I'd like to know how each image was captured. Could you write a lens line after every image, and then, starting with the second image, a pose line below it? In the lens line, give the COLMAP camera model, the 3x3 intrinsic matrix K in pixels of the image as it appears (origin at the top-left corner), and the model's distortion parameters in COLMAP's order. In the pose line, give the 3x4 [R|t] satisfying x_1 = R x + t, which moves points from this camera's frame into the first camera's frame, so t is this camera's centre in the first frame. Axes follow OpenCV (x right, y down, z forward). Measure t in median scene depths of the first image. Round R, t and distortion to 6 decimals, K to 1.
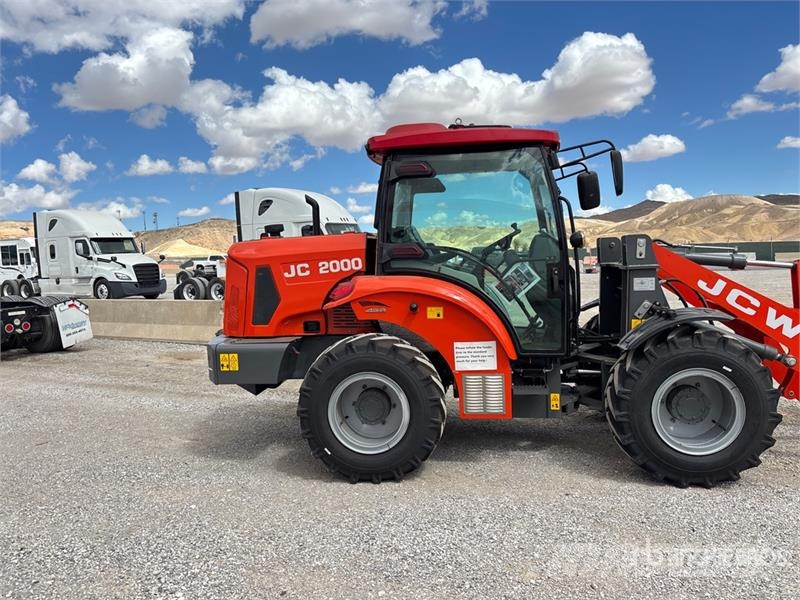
lens RADIAL K [[602.3, 0, 400.0], [0, 602.3, 300.0], [0, 0, 1]] dist [0.064530, -0.092110]
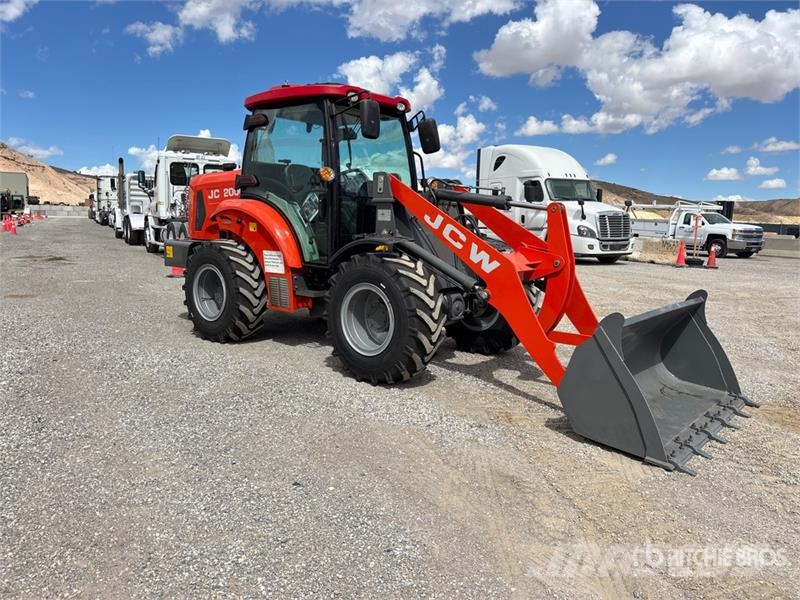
lens RADIAL K [[618.4, 0, 397.6], [0, 618.4, 299.1], [0, 0, 1]] dist [0.071981, -0.100920]
pose [[0.825362, 0.128979, -0.549675, 1.077703], [-0.098691, 0.991527, 0.084469, 0.030715], [0.555912, -0.015469, 0.831097, 0.017334]]
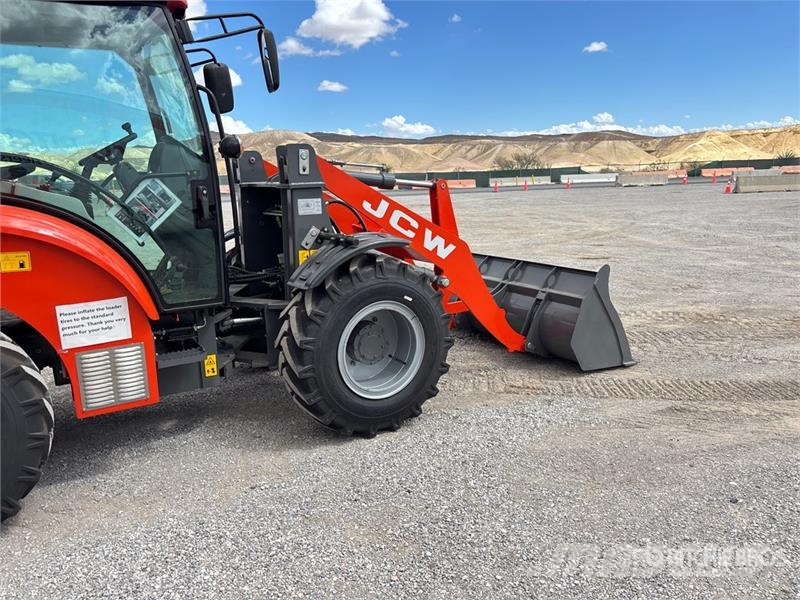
lens RADIAL K [[605.0, 0, 394.7], [0, 605.0, 291.5], [0, 0, 1]] dist [0.067455, -0.095331]
pose [[0.784821, -0.109670, 0.609941, -0.020404], [0.050711, 0.992281, 0.113167, 0.000511], [-0.617644, -0.057885, 0.784325, 0.273389]]
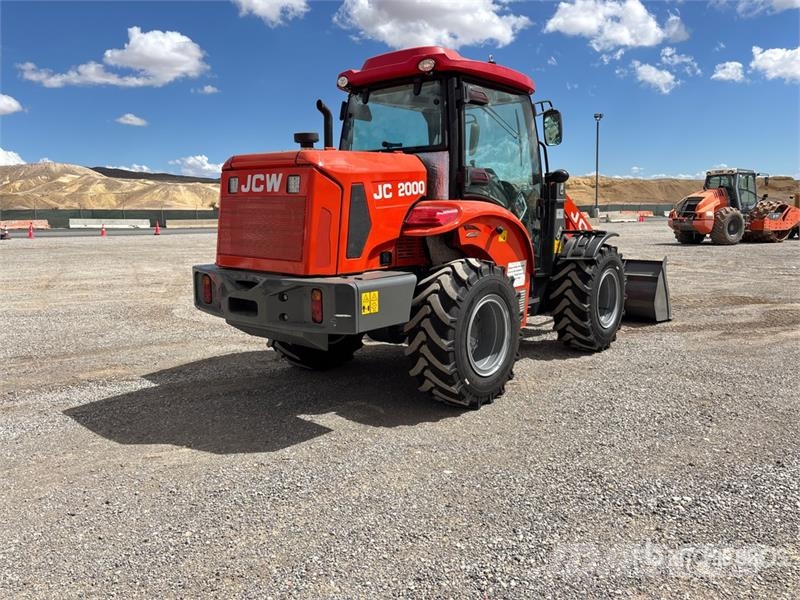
lens RADIAL K [[611.6, 0, 380.8], [0, 611.6, 299.4], [0, 0, 1]] dist [0.075022, -0.104627]
pose [[0.555676, -0.089895, 0.826525, -0.944464], [0.052837, 0.995946, 0.072800, 0.041120], [-0.829718, 0.003218, 0.558173, 0.548408]]
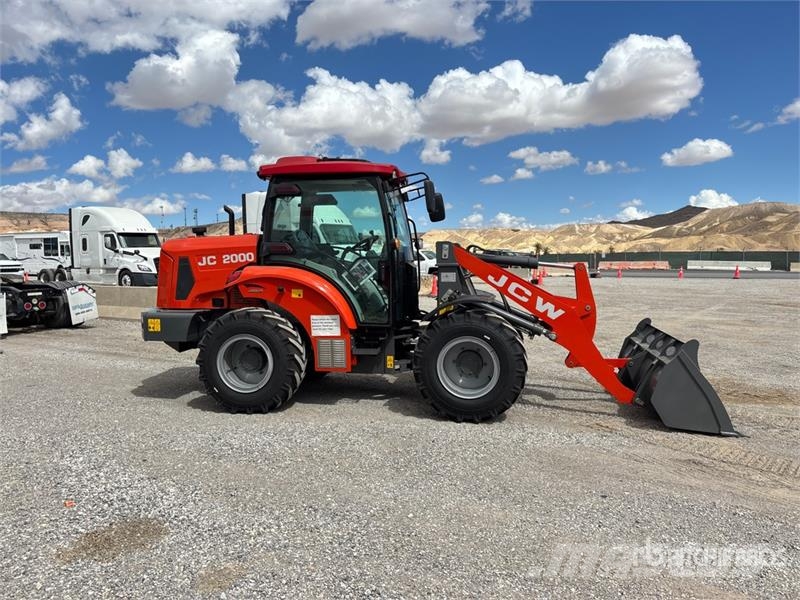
lens RADIAL K [[605.0, 0, 394.7], [0, 605.0, 291.5], [0, 0, 1]] dist [0.067455, -0.095331]
pose [[0.997386, 0.028474, -0.066408, 0.365164], [-0.029475, 0.999465, -0.014153, 0.028967], [0.065970, 0.016073, 0.997692, -0.367004]]
